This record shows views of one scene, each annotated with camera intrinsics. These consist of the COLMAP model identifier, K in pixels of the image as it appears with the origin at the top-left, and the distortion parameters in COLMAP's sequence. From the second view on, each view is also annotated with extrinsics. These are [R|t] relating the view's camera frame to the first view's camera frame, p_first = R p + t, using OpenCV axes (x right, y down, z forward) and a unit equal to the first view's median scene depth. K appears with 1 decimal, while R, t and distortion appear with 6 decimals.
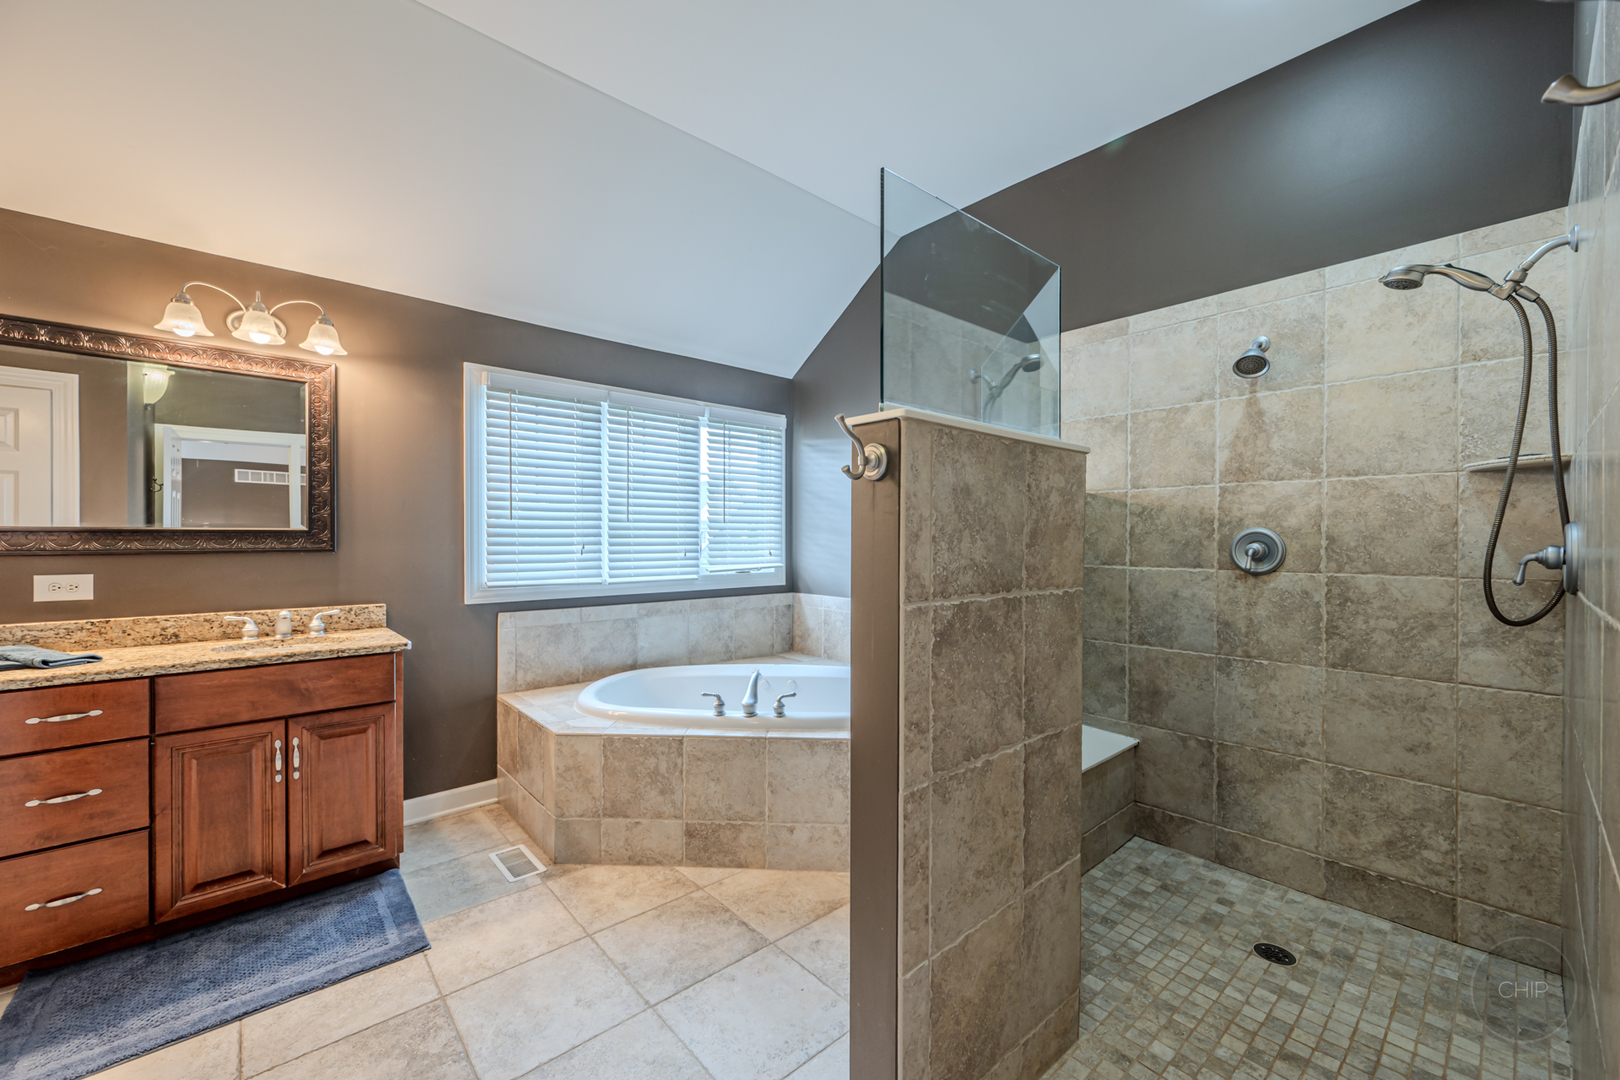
lens RADIAL K [[639.3, 0, 802.8], [0, 639.3, 541.8], [0, 0, 1]] dist [0.000328, 0.000195]
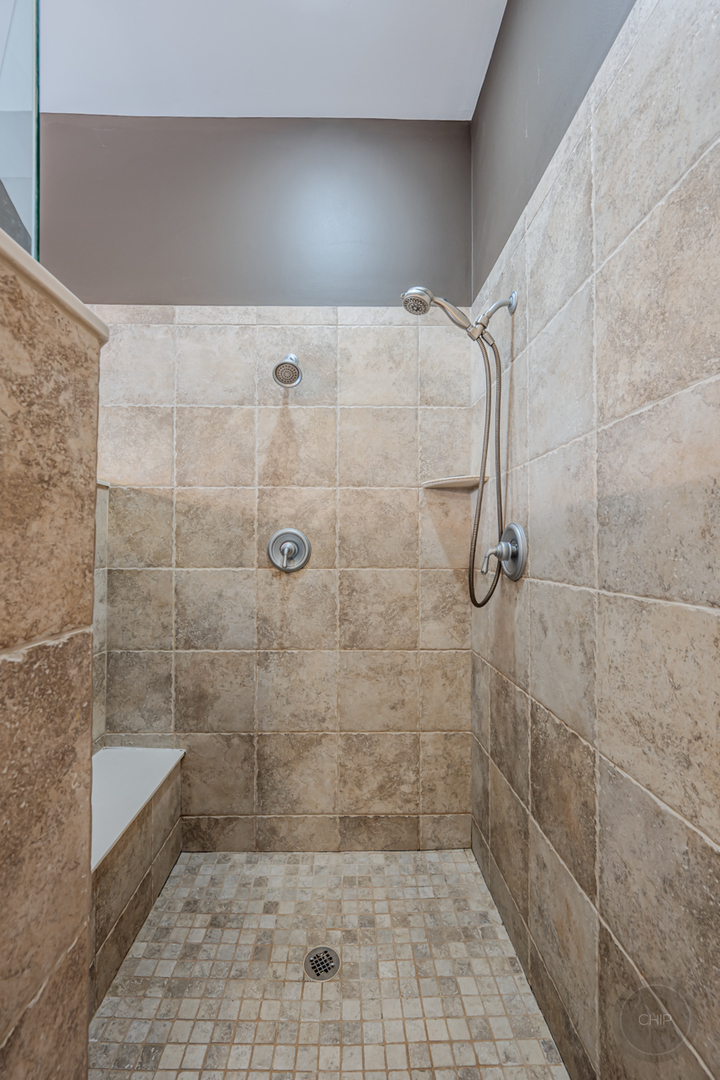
lens RADIAL K [[426.2, 0, 350.5], [0, 426.2, 544.8], [0, 0, 1]] dist [0.000328, 0.000195]
pose [[0.642281, 0.002908, 0.766464, 0.236229], [0.003154, 0.999974, -0.006437, 0.011186], [-0.766463, 0.006552, 0.642255, 0.482894]]
